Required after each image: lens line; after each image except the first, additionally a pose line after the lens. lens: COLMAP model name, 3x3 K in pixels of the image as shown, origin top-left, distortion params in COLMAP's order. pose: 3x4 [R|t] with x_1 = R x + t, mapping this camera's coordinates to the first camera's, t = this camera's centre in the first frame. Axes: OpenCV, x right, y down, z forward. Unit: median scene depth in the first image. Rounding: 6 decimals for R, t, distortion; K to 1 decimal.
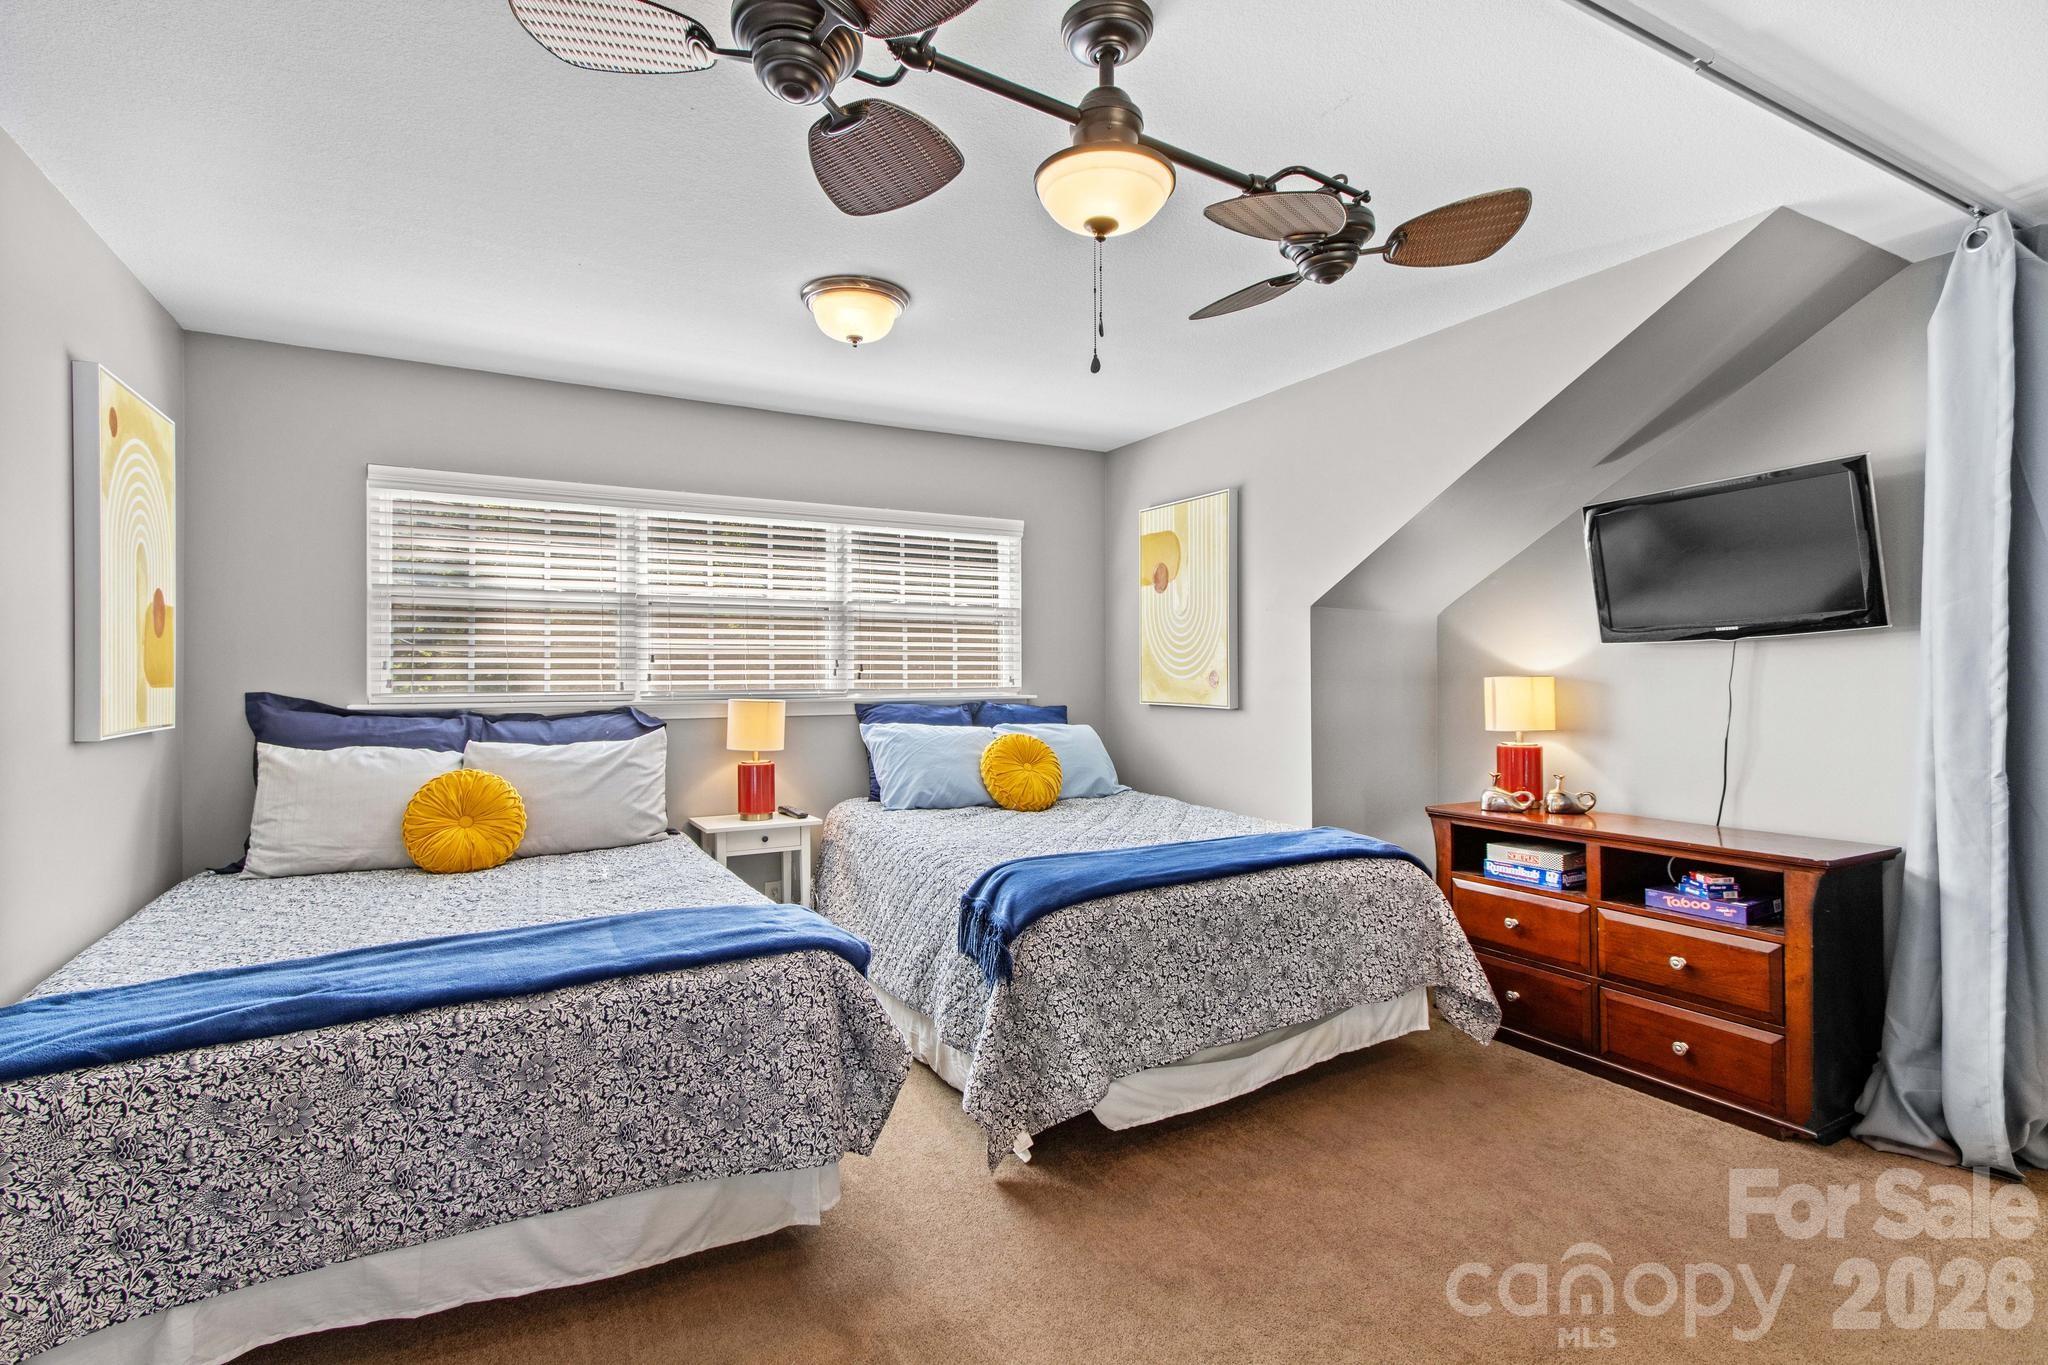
lens RADIAL K [[948.8, 0, 1024.0], [0, 948.8, 682.5], [0, 0, 1]] dist [-0.000356, -0.000427]
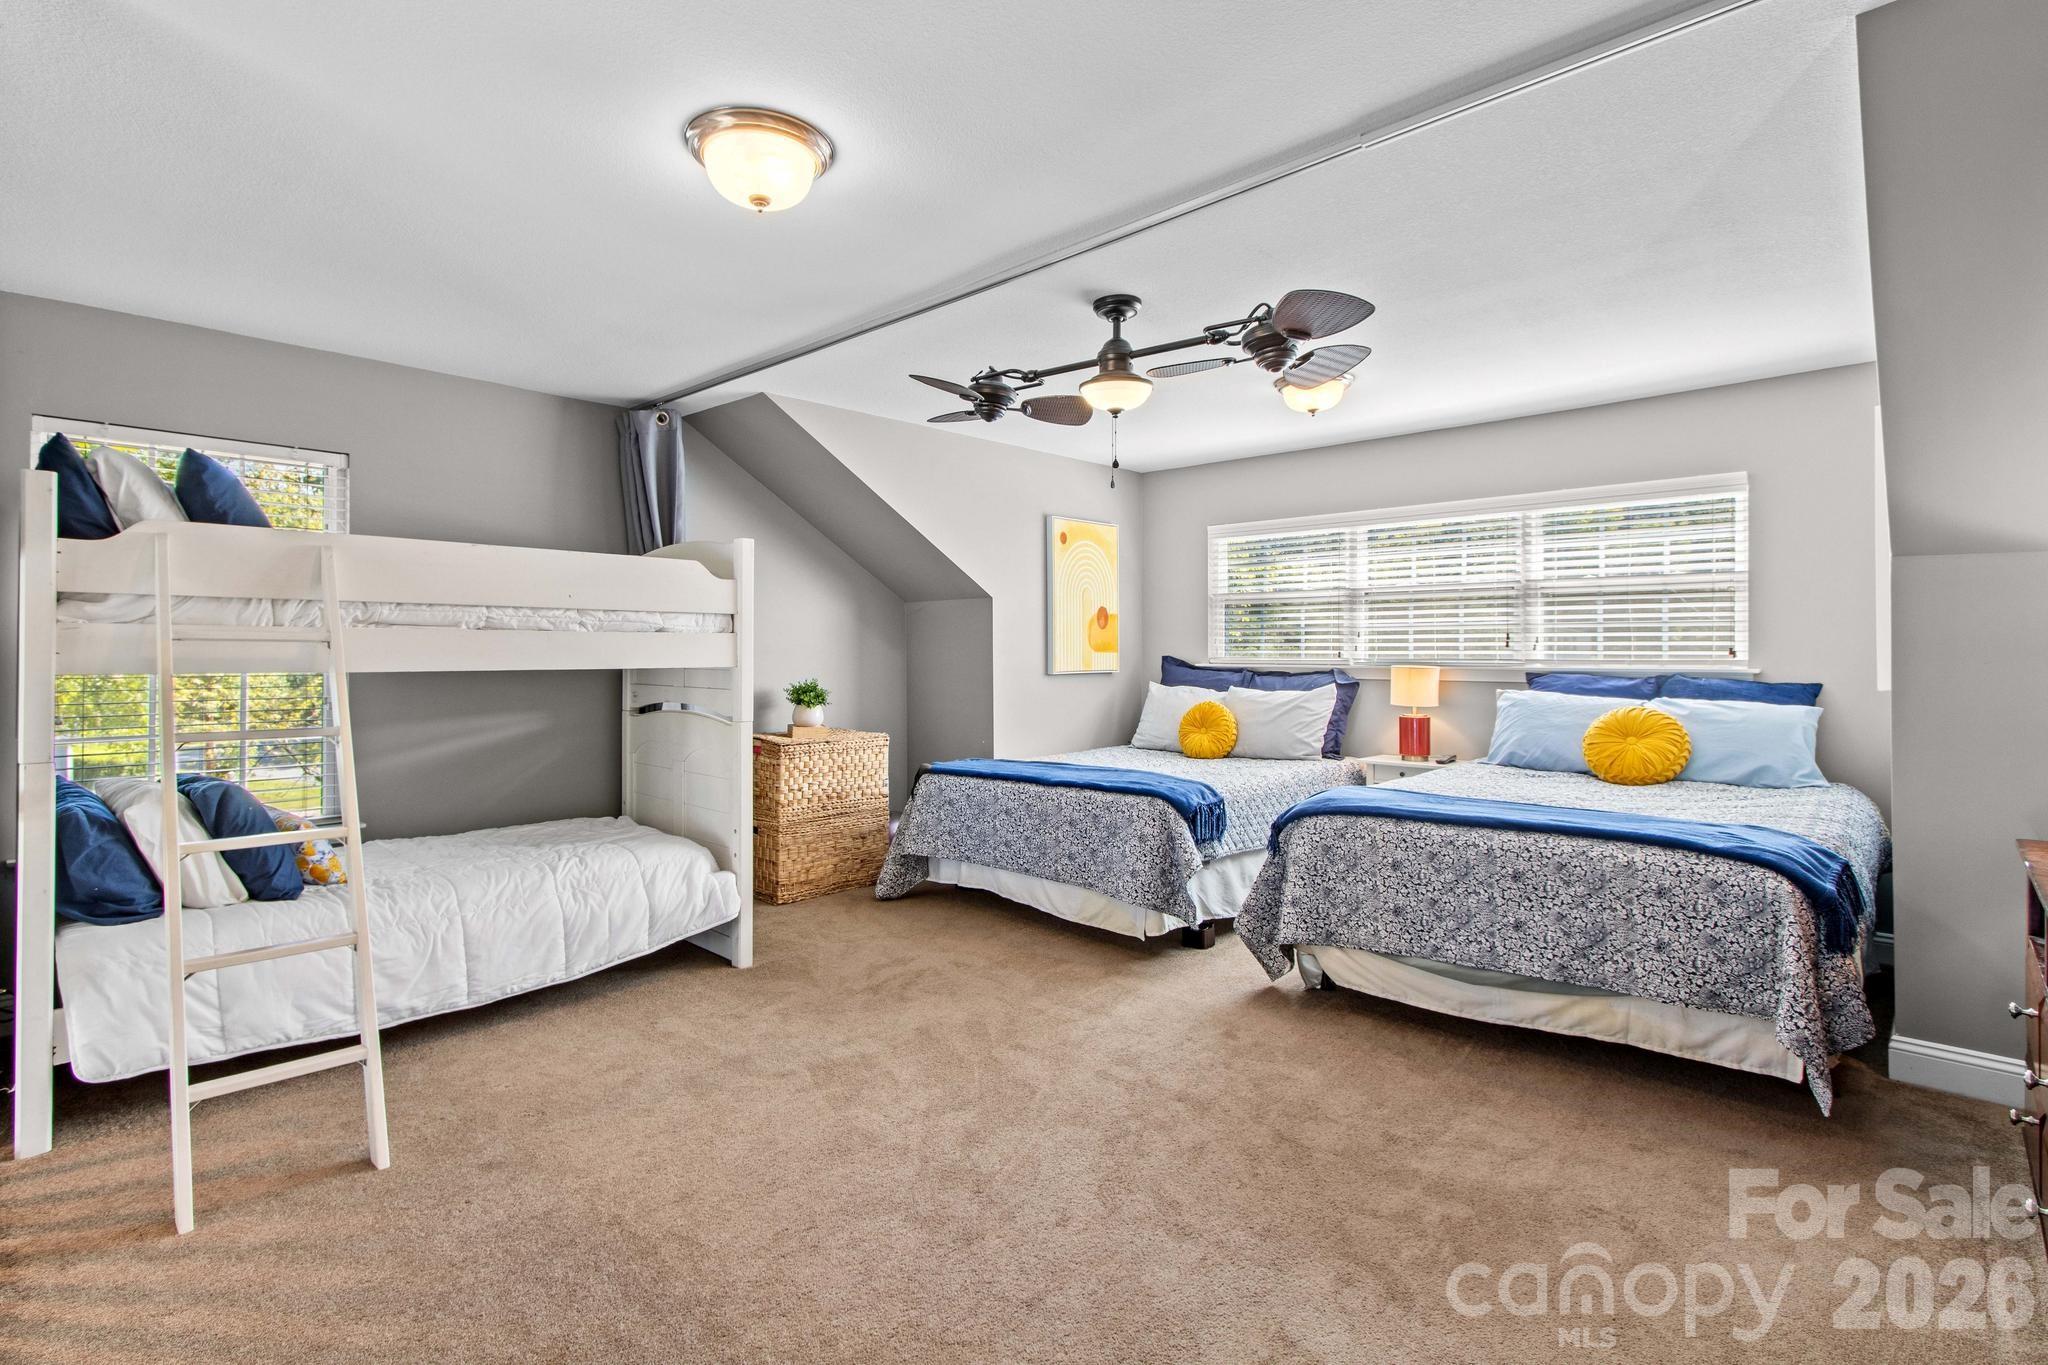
lens RADIAL K [[963.6, 0, 999.3], [0, 963.6, 682.3], [0, 0, 1]] dist [0.000023, -0.000234]
pose [[0.305525, 0.034113, -0.951573, 0.774864], [-0.006022, 0.999407, 0.033894, -0.000564], [0.952165, -0.004625, 0.305549, 0.079039]]
